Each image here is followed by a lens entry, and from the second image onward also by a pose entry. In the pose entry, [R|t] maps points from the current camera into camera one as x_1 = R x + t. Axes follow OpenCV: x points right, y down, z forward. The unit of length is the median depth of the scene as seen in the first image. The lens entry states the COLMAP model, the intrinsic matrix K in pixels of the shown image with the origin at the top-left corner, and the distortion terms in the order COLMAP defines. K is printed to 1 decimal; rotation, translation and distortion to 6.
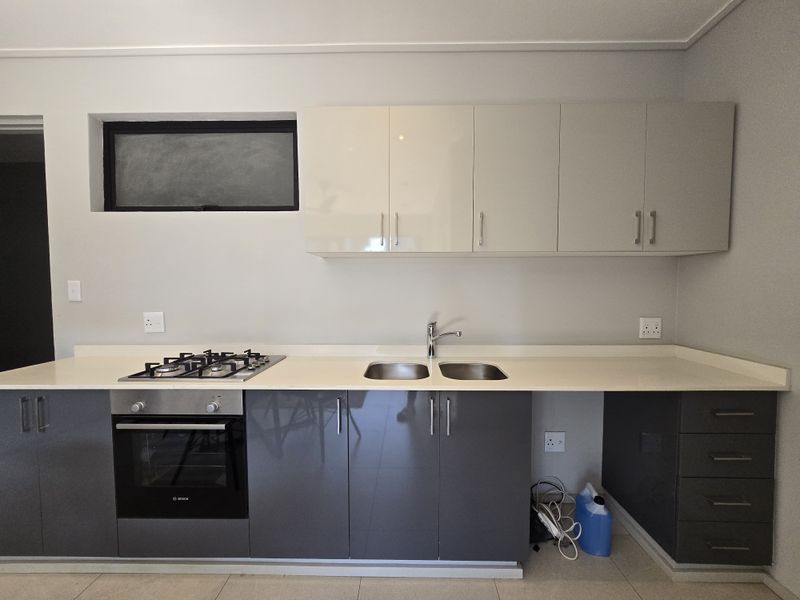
lens RADIAL K [[328.7, 0, 402.4], [0, 328.7, 301.5], [0, 0, 1]] dist [-0.000882, 0.000421]
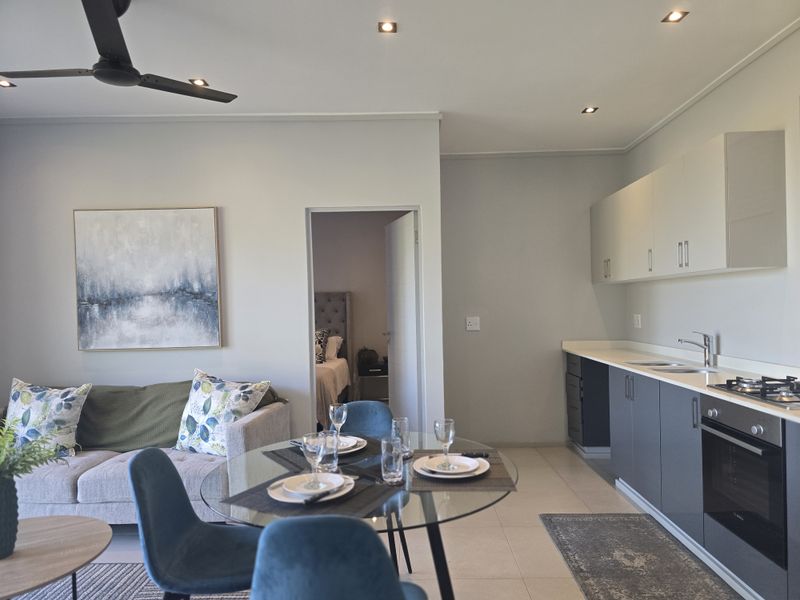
lens RADIAL K [[530.7, 0, 400.0], [0, 530.7, 300.0], [0, 0, 1]] dist [0.008259, -0.001789]
pose [[-0.021235, -0.010427, -0.999720, 0.776000], [-0.027422, 0.999575, -0.009843, -0.003438], [0.999398, 0.027206, -0.021512, 0.005185]]
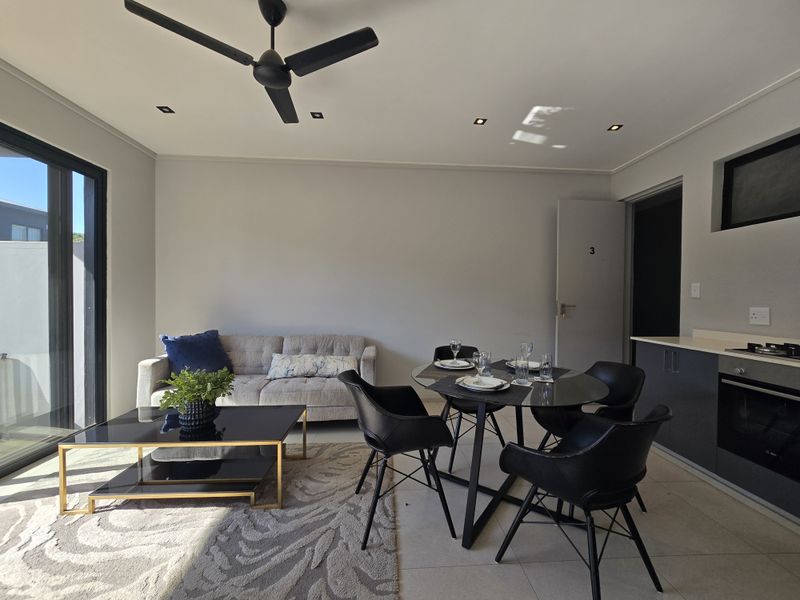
lens RADIAL K [[328.7, 0, 402.4], [0, 328.7, 301.5], [0, 0, 1]] dist [-0.000882, 0.000421]
pose [[0.081387, 0.017843, -0.996523, 0.355266], [-0.054227, 0.998438, 0.013448, 0.072236], [0.995206, 0.052944, 0.082228, -0.423376]]
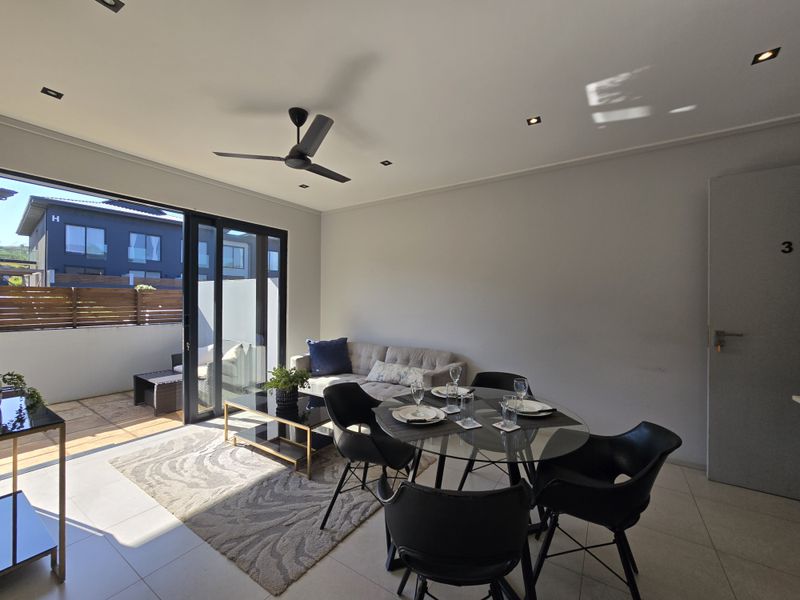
lens RADIAL K [[326.1, 0, 403.7], [0, 326.1, 301.5], [0, 0, 1]] dist [-0.000358, 0.000055]
pose [[-0.526122, -0.001293, -0.850408, 0.258439], [-0.044660, 0.998661, 0.026112, -0.041050], [0.849235, 0.051717, -0.525476, 0.338846]]
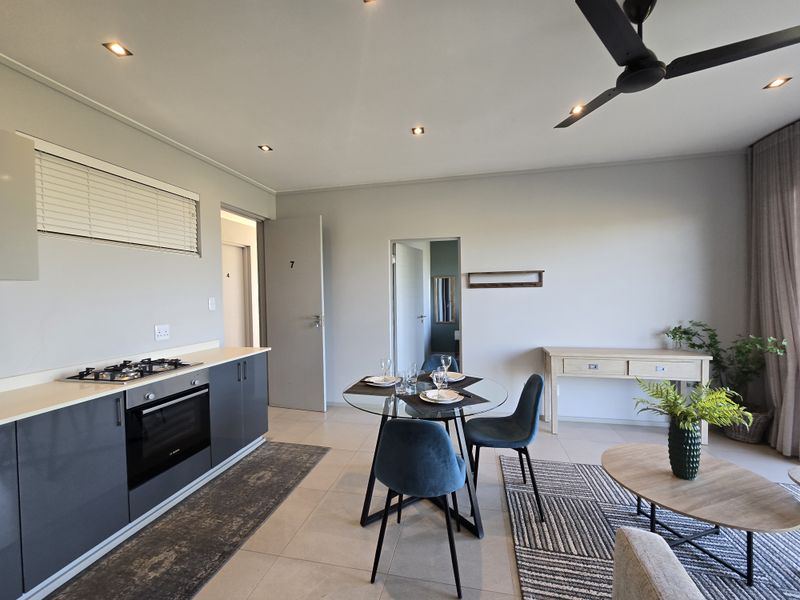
lens RADIAL K [[330.0, 0, 423.8], [0, 330.0, 299.0], [0, 0, 1]] dist [0.000795, 0.000191]
pose [[0.142638, -0.018340, 0.989605, -1.633742], [0.061222, 0.998077, 0.009673, -0.027125], [-0.987880, 0.059206, 0.143487, -0.296539]]
